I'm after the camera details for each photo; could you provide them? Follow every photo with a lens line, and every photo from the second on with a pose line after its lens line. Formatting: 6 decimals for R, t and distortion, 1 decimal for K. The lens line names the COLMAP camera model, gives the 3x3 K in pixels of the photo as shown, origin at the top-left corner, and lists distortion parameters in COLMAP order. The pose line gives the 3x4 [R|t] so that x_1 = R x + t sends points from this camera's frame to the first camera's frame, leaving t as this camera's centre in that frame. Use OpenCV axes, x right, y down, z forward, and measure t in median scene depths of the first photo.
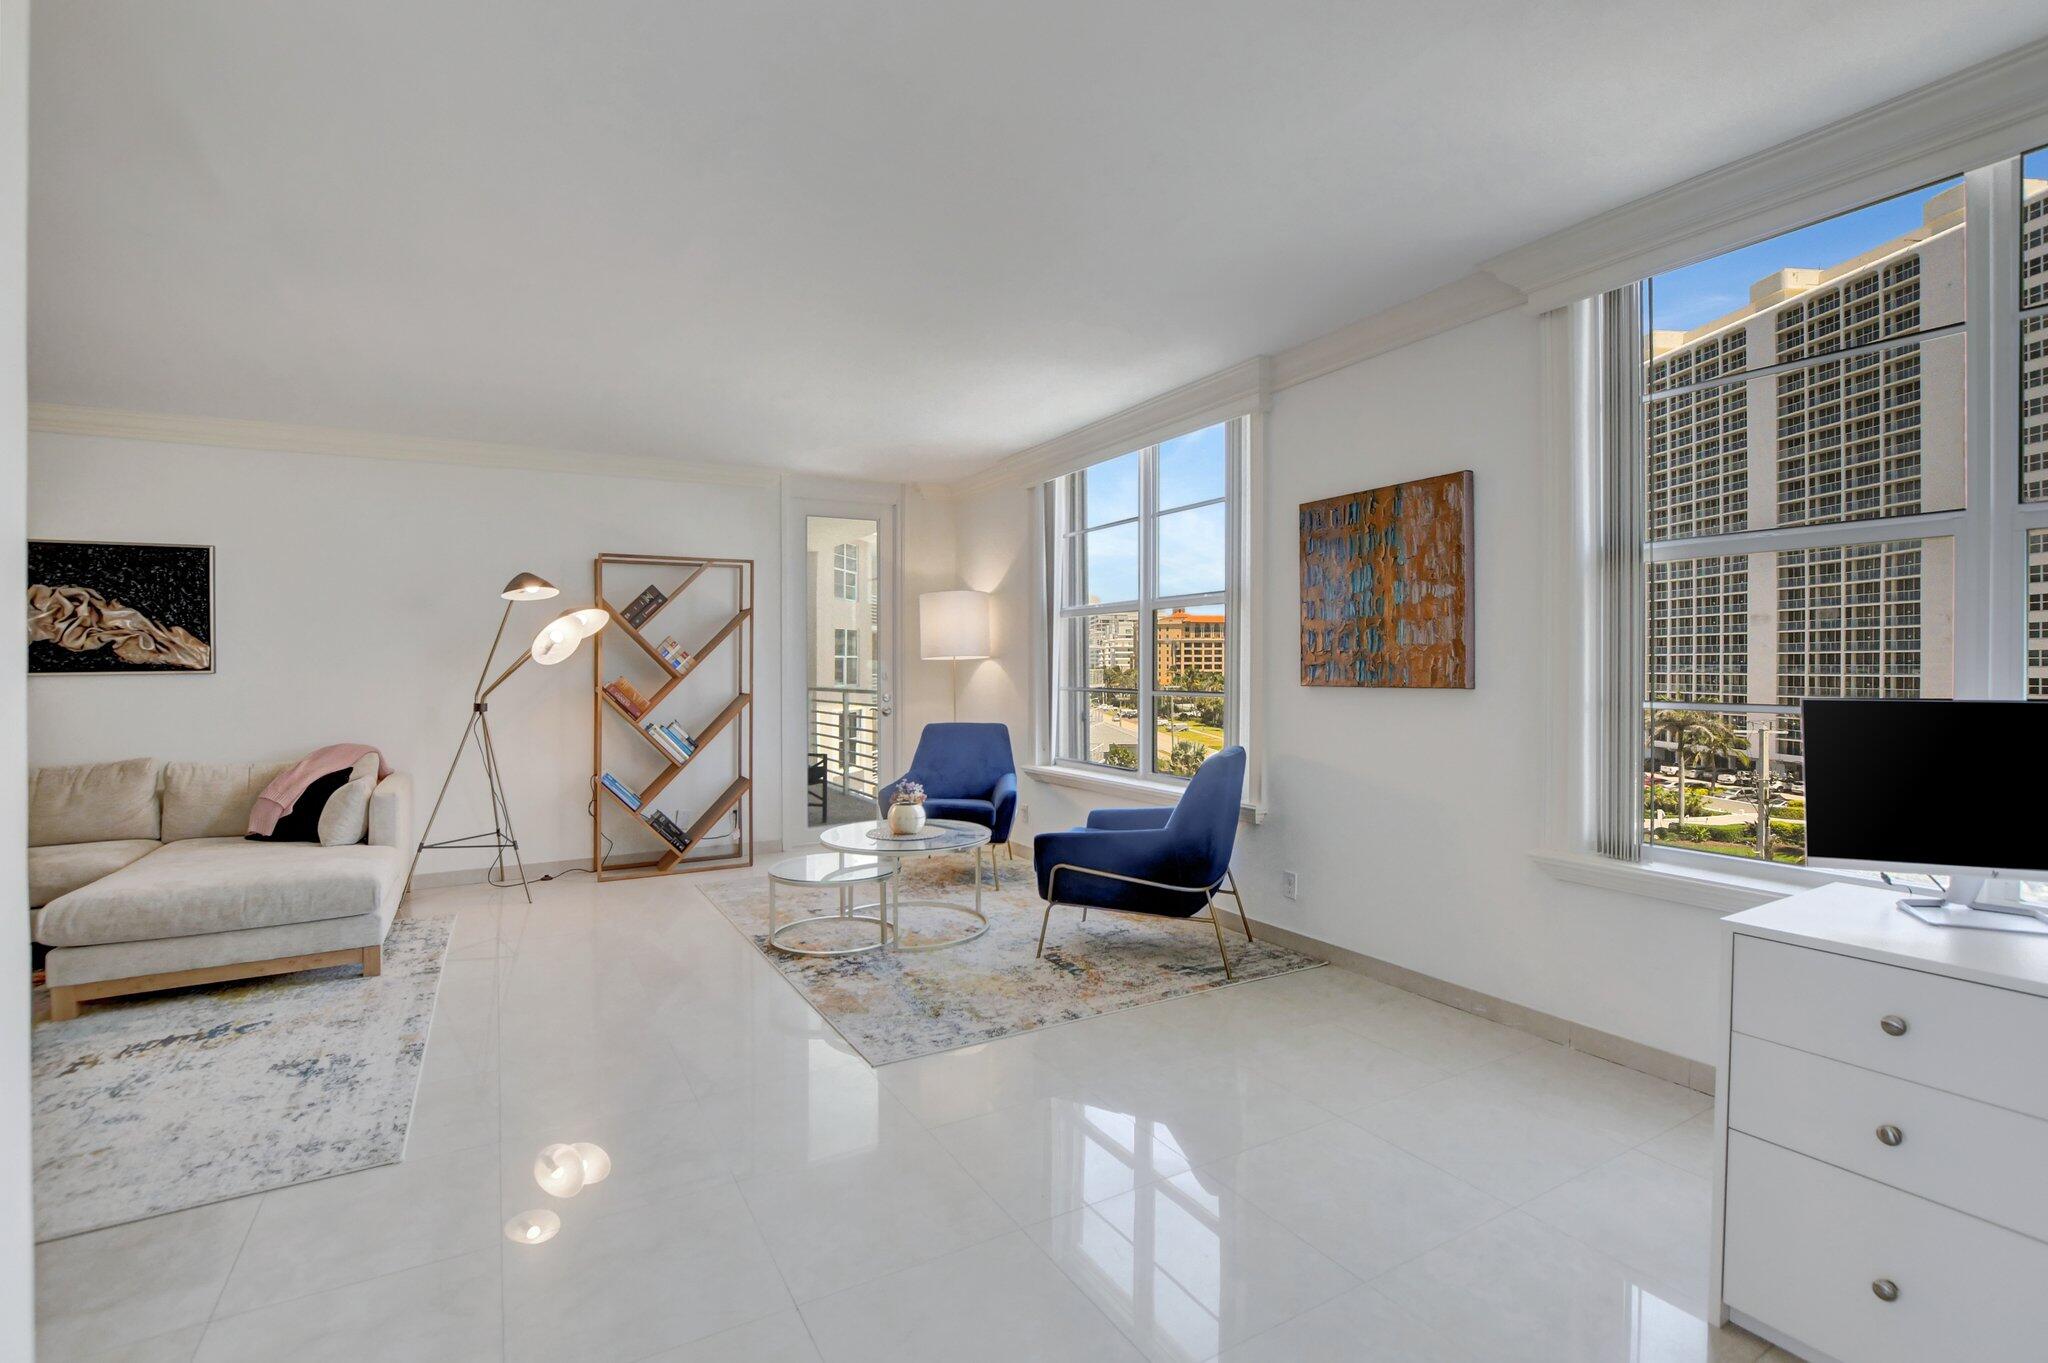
lens RADIAL K [[939.0, 0, 1032.1], [0, 939.0, 673.1], [0, 0, 1]] dist [-0.024652, 0.000567]
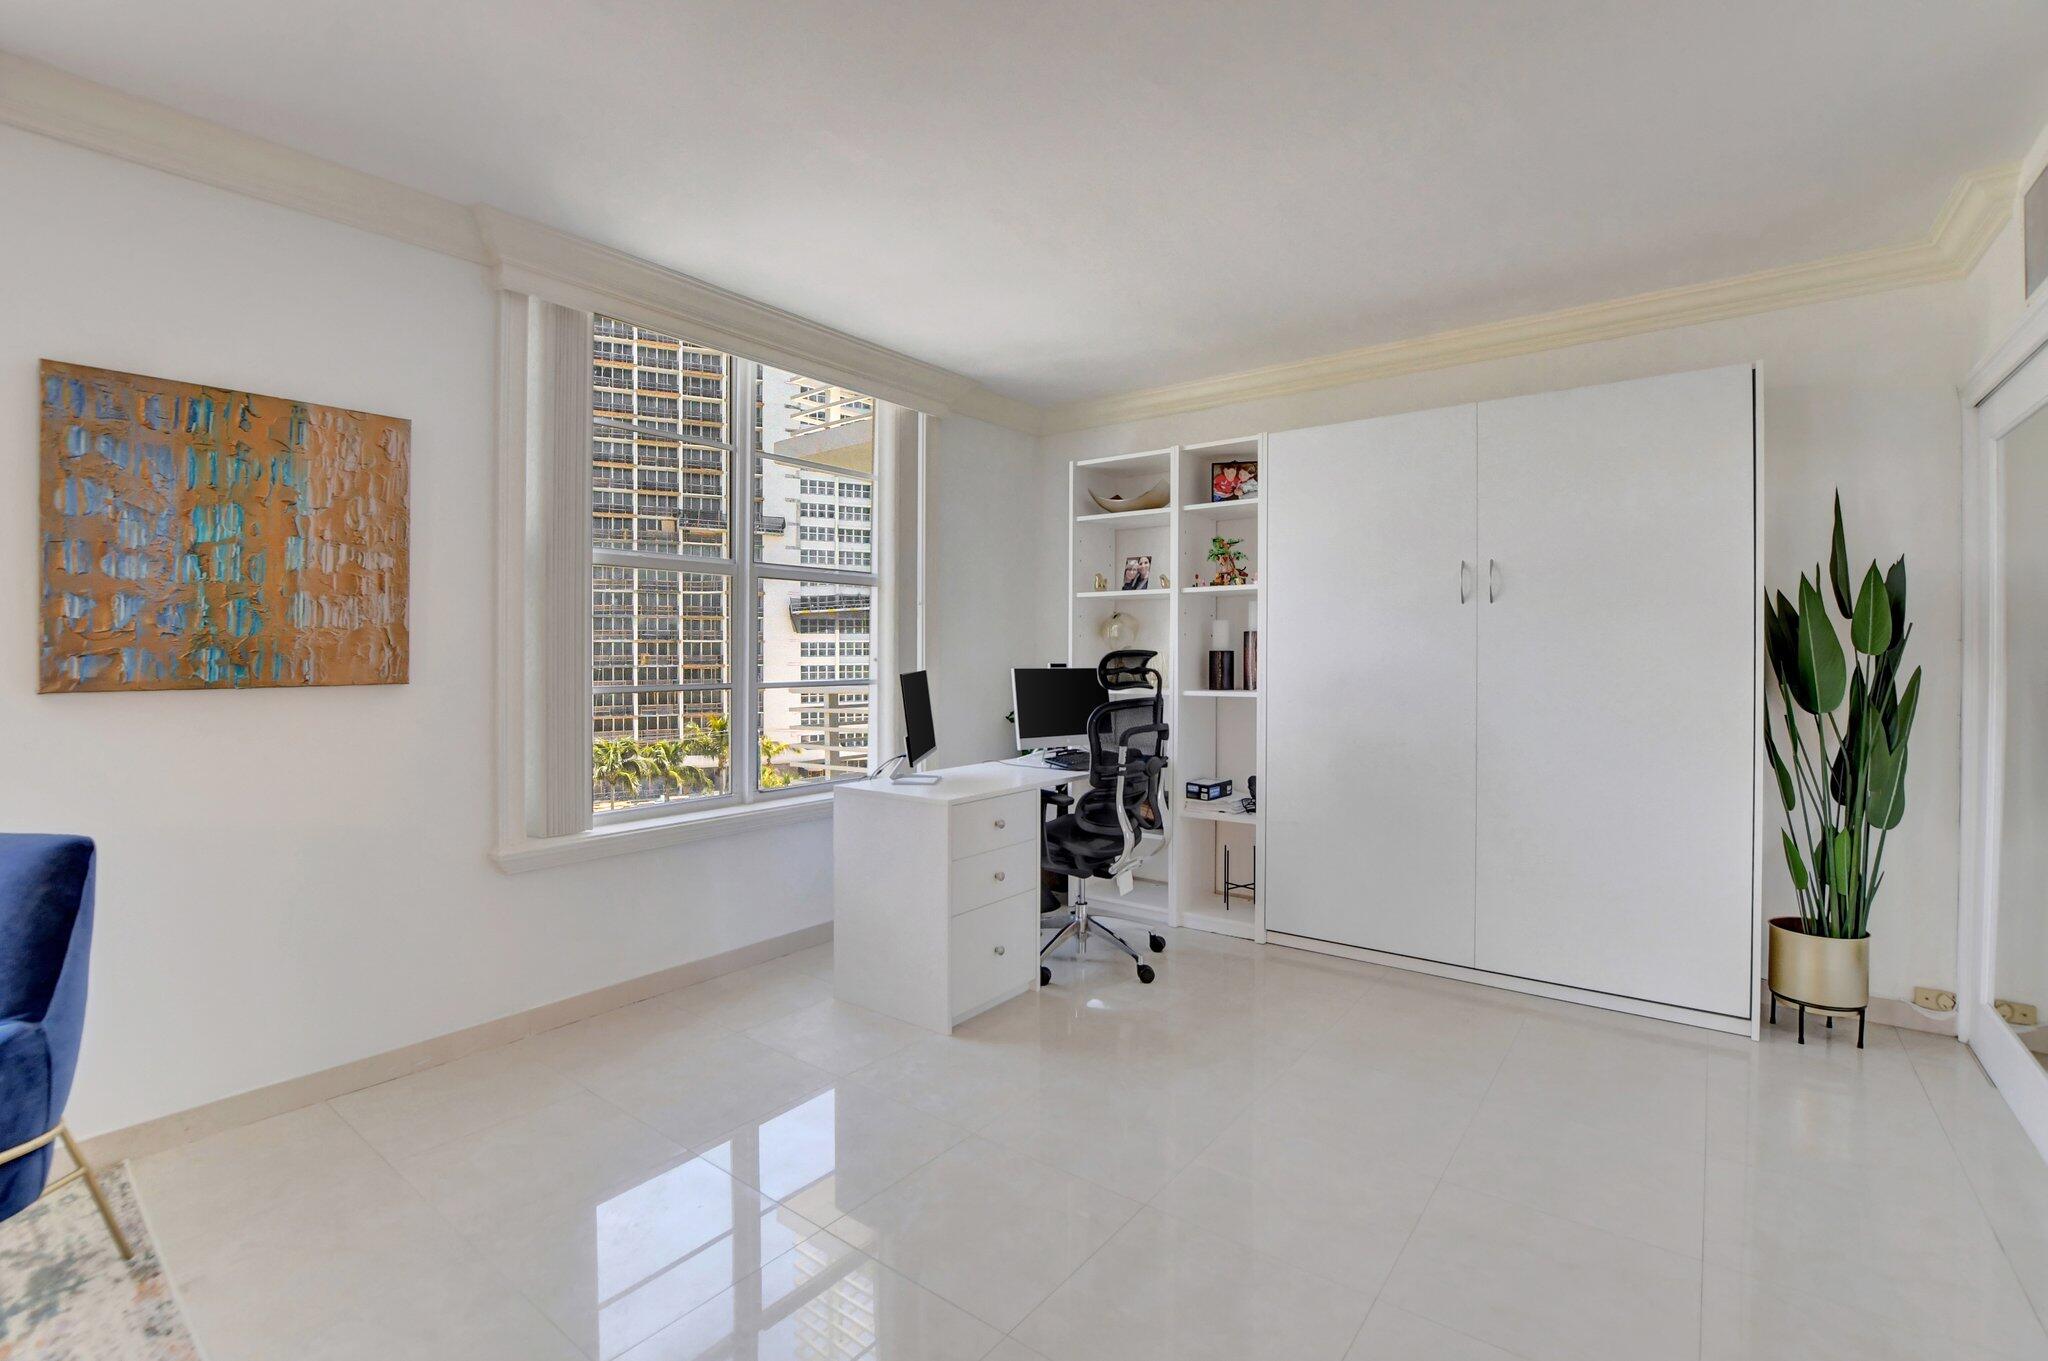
lens RADIAL K [[921.6, 0, 981.3], [0, 921.6, 659.4], [0, 0, 1]] dist [-0.025809, 0.000336]
pose [[-0.354123, -0.002182, 0.935196, -0.427374], [0.009177, 0.999941, 0.005808, -0.004786], [-0.935154, 0.010639, -0.354082, 0.740793]]
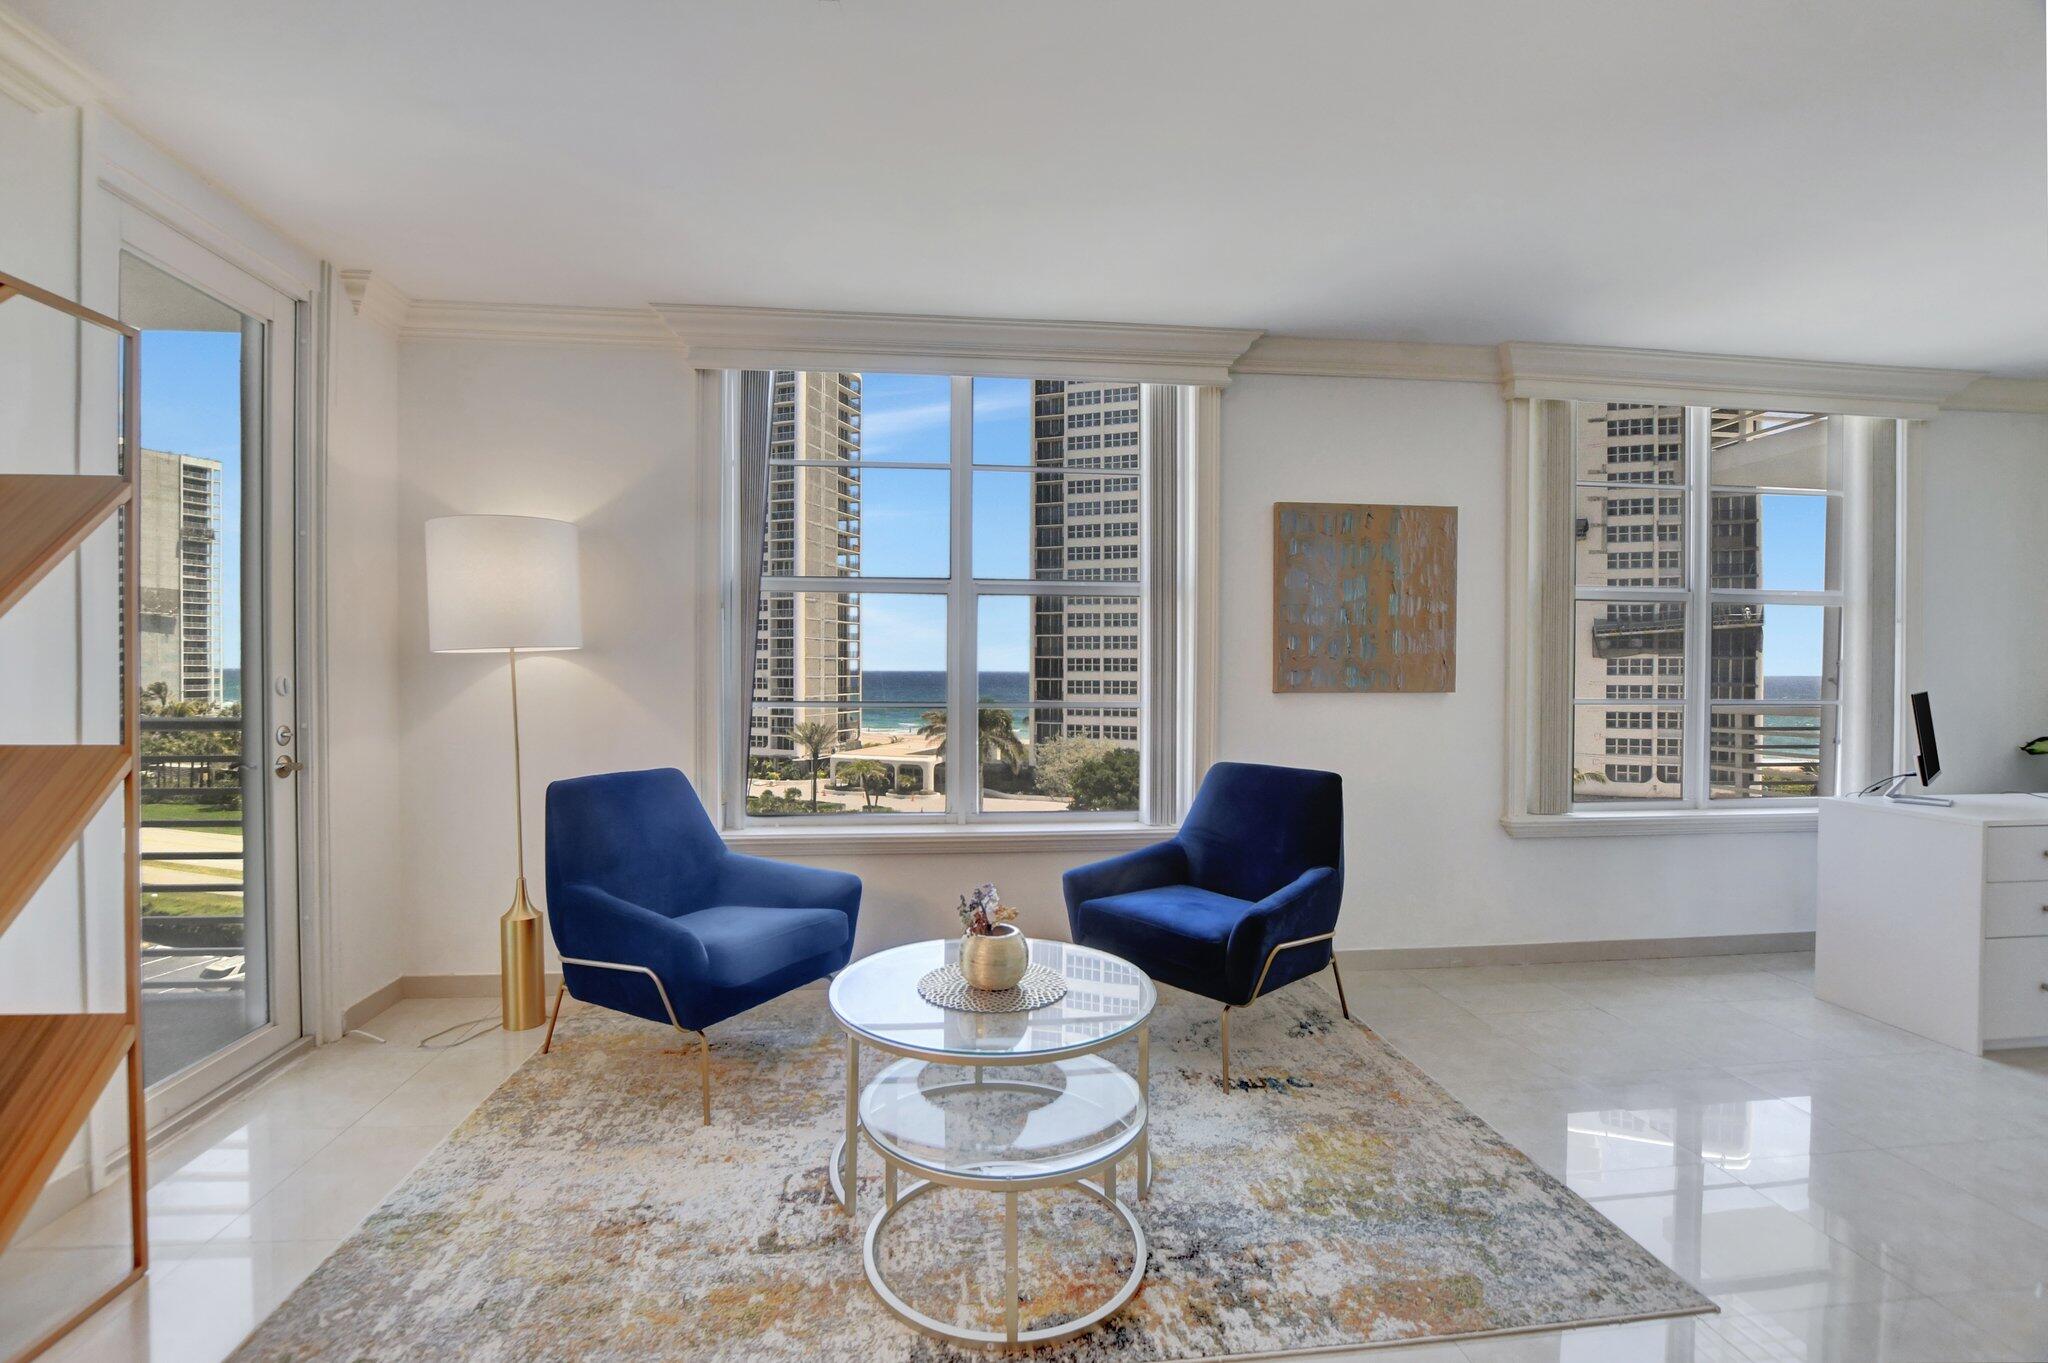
lens RADIAL K [[912.6, 0, 986.3], [0, 912.6, 673.8], [0, 0, 1]] dist [-0.023315, 0.000237]
pose [[0.405853, -0.000679, 0.913938, -0.744910], [-0.000985, 0.999999, 0.001180, -0.006993], [-0.913938, -0.001379, 0.405852, 0.980997]]
